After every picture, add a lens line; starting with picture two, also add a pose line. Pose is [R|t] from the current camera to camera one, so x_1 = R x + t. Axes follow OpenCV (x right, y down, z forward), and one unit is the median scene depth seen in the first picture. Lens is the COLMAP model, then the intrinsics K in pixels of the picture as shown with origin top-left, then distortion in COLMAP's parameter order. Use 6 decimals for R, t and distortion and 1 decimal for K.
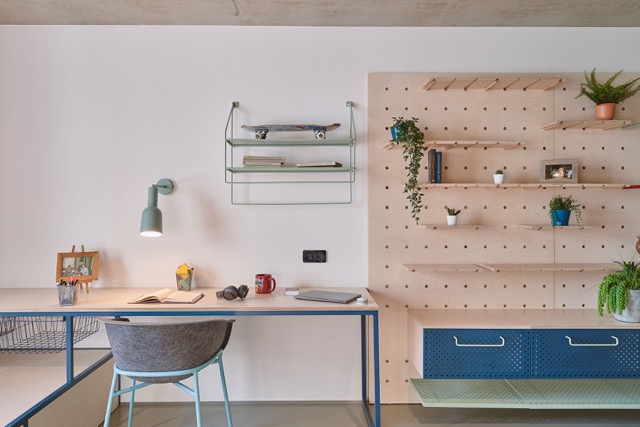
lens RADIAL K [[445.2, 0, 320.2], [0, 445.2, 211.0], [0, 0, 1]] dist [0.001745, -0.009453]
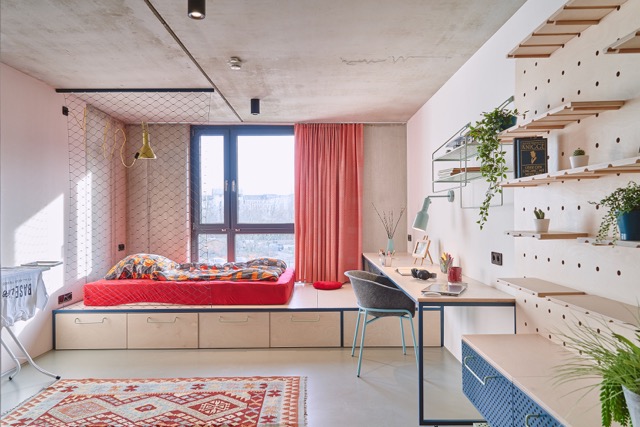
lens RADIAL K [[445.2, 0, 320.2], [0, 445.2, 211.0], [0, 0, 1]] dist [0.001745, -0.009453]
pose [[-0.012322, -0.009200, -0.999882, 1.040241], [0.004071, 0.999949, -0.009250, 0.001924], [0.999916, -0.004185, -0.012284, 0.627260]]
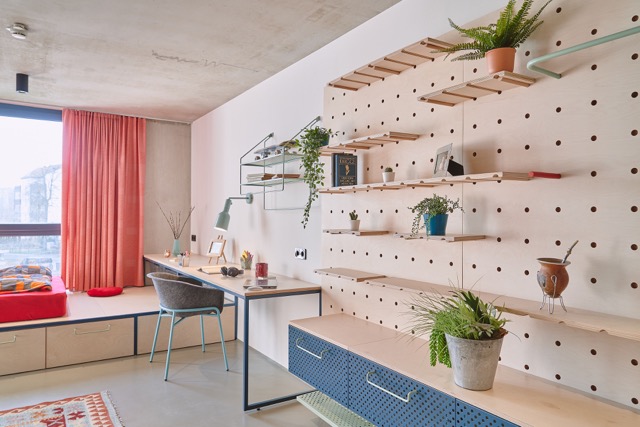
lens RADIAL K [[445.2, 0, 320.2], [0, 445.2, 211.0], [0, 0, 1]] dist [0.001745, -0.009453]
pose [[0.528253, -0.005894, -0.849066, 1.045736], [-0.007007, 0.999912, -0.011300, 0.002397], [0.849058, 0.011919, 0.528165, 0.434739]]
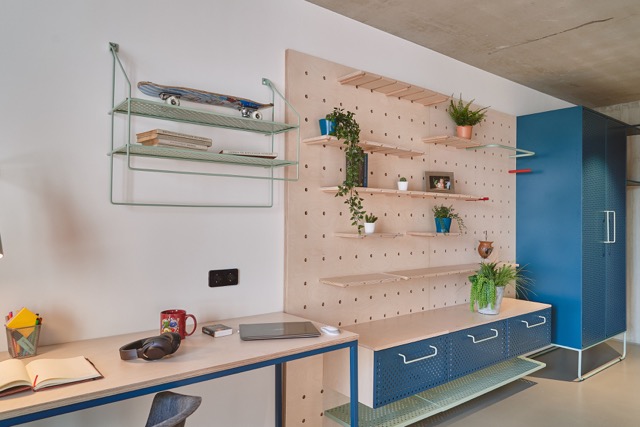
lens RADIAL K [[443.3, 0, 315.8], [0, 443.3, 209.9], [0, 0, 1]] dist [0.003992, -0.000763]
pose [[0.788017, 0.019671, 0.615340, -0.359792], [-0.009885, 0.999765, -0.019302, 0.002157], [-0.615575, 0.009127, 0.788026, 0.334217]]
